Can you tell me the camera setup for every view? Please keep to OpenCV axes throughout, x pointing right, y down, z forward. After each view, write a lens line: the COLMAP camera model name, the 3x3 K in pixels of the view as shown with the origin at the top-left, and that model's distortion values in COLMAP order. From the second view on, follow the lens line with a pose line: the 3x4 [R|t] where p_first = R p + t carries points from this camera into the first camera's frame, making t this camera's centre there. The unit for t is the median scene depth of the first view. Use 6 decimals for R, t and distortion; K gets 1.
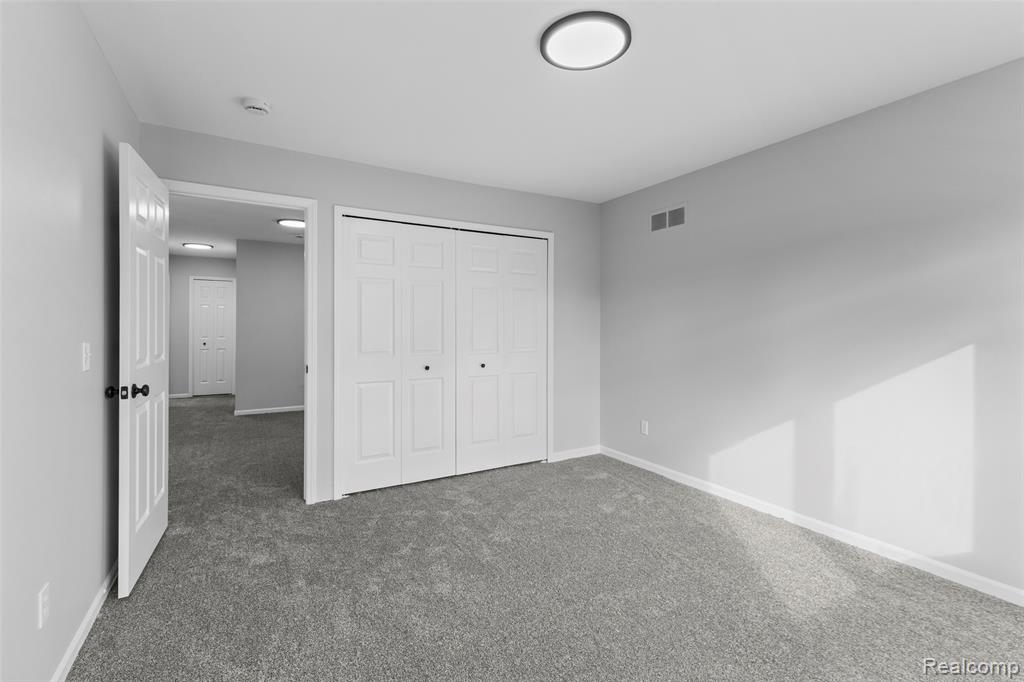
lens RADIAL K [[456.6, 0, 520.4], [0, 456.6, 334.3], [0, 0, 1]] dist [0.005841, 0.000487]
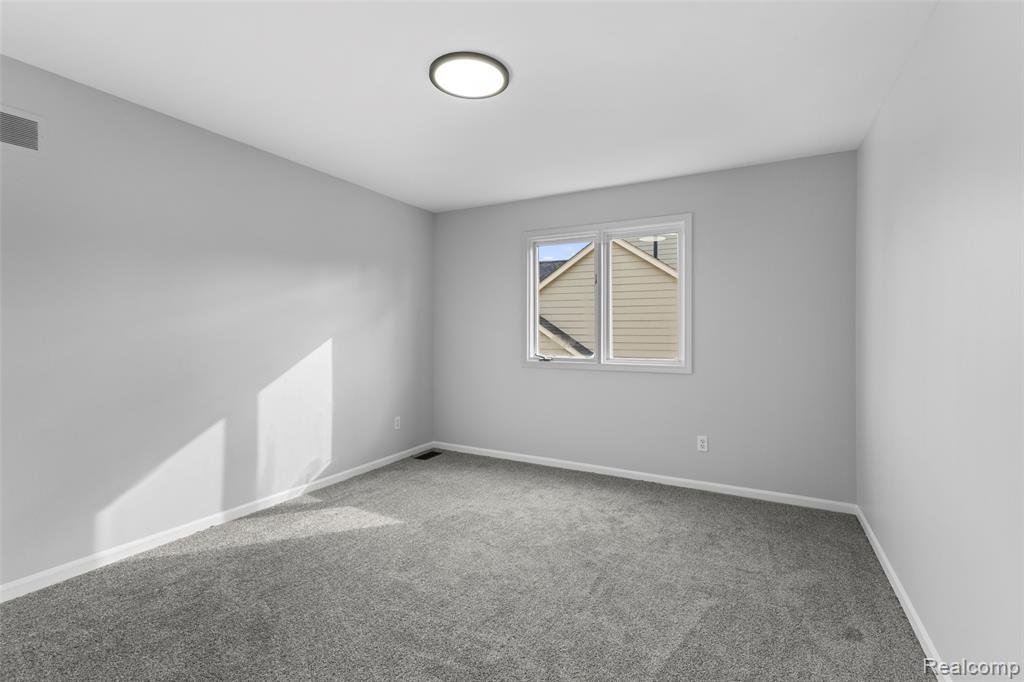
lens RADIAL K [[456.6, 0, 520.4], [0, 456.6, 334.3], [0, 0, 1]] dist [0.005841, 0.000487]
pose [[-0.527845, -0.010113, 0.849281, -0.635822], [0.004917, 0.999876, 0.014962, -0.012305], [-0.849327, 0.012074, -0.527730, 1.046837]]
